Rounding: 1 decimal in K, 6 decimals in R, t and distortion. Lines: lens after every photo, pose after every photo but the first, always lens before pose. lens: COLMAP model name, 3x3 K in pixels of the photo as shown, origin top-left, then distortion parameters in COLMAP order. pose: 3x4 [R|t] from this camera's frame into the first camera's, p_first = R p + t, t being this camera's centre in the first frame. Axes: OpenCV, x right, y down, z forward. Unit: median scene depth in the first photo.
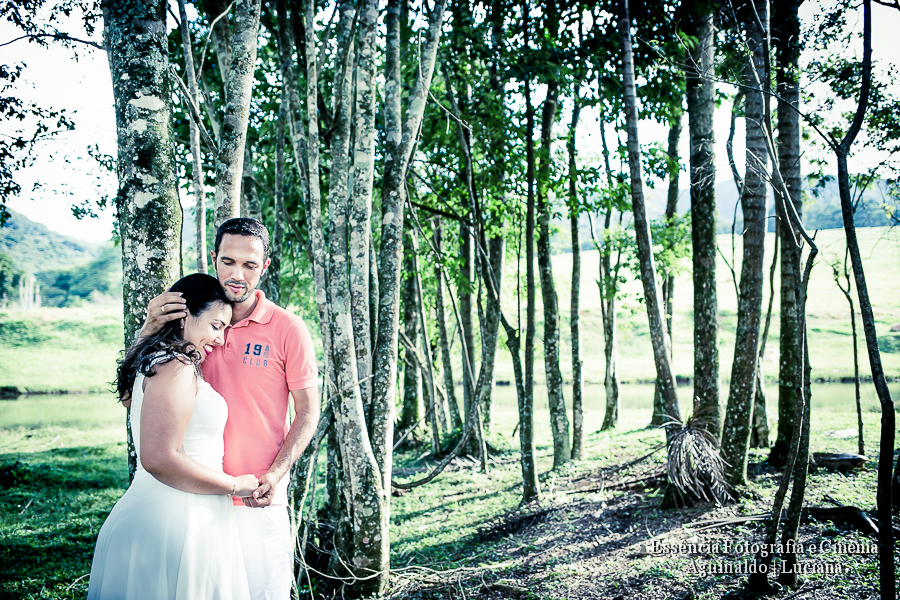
lens RADIAL K [[914.6, 0, 450.2], [0, 914.6, 299.9], [0, 0, 1]] dist [-0.000954, 0.000000]
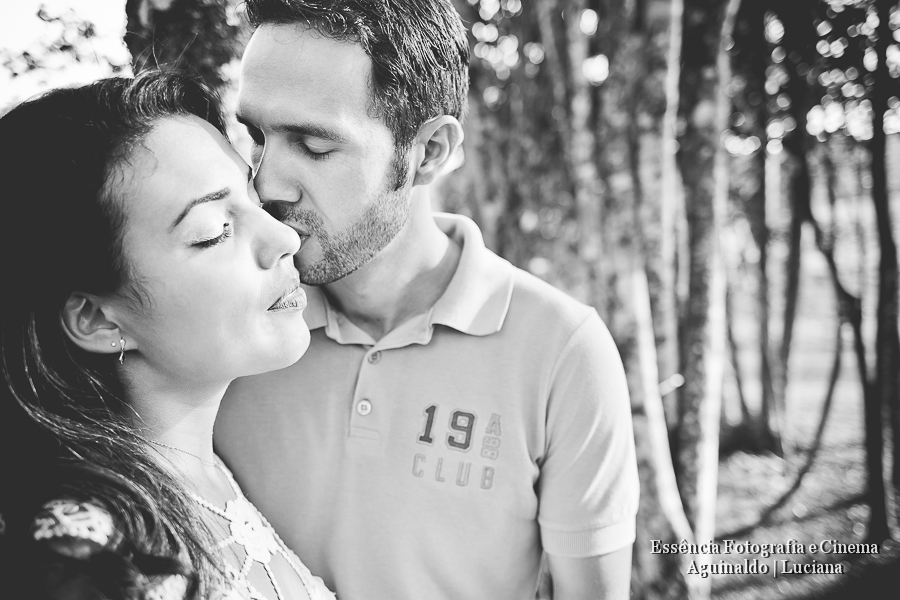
lens RADIAL K [[914.6, 0, 450.3], [0, 914.6, 298.6], [0, 0, 1]] dist [-0.000954, 0.000000]
pose [[0.966778, 0.003062, -0.255597, -0.077711], [0.009851, 0.998739, 0.049225, 0.000146], [0.255426, -0.050107, 0.965529, 0.398928]]
